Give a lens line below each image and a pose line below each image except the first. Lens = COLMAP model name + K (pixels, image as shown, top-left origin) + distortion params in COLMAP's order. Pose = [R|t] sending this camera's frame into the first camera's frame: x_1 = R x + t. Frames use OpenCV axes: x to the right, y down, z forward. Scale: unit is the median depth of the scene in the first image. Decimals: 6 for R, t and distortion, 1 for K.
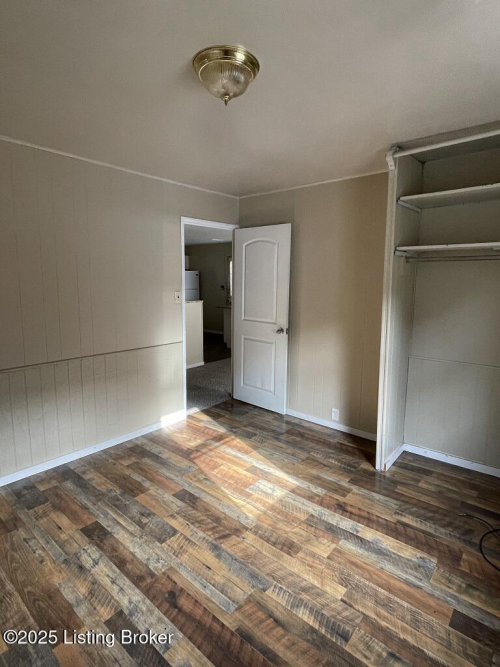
lens RADIAL K [[359.8, 0, 252.3], [0, 359.8, 331.6], [0, 0, 1]] dist [-0.003875, 0.006632]
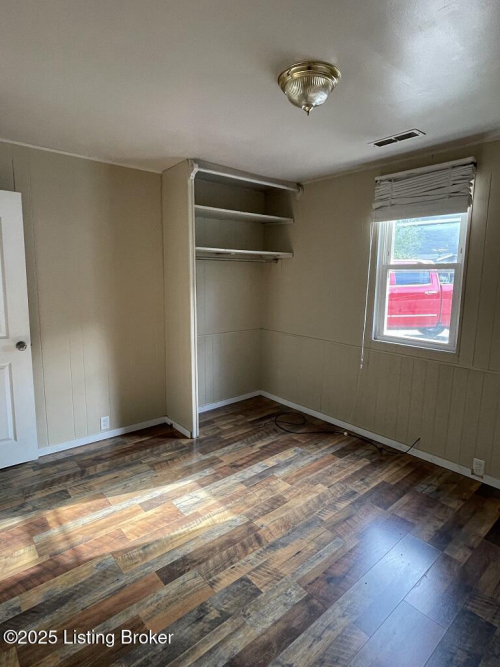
lens RADIAL K [[359.8, 0, 248.3], [0, 359.8, 330.8], [0, 0, 1]] dist [-0.003875, 0.006632]
pose [[0.168808, -0.156832, 0.973092, -0.884670], [0.133305, 0.981822, 0.135114, -0.112847], [-0.976593, 0.106909, 0.186645, 0.733747]]
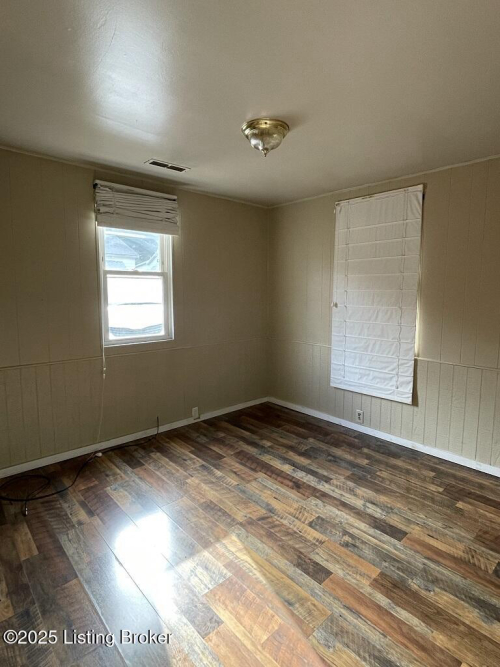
lens RADIAL K [[359.8, 0, 250.6], [0, 359.8, 334.2], [0, 0, 1]] dist [-0.003875, 0.006632]
pose [[-0.991249, -0.029425, 0.128685, -0.152866], [0.006177, 0.963433, 0.267880, -0.236149], [-0.131862, 0.266330, -0.954820, 1.768645]]
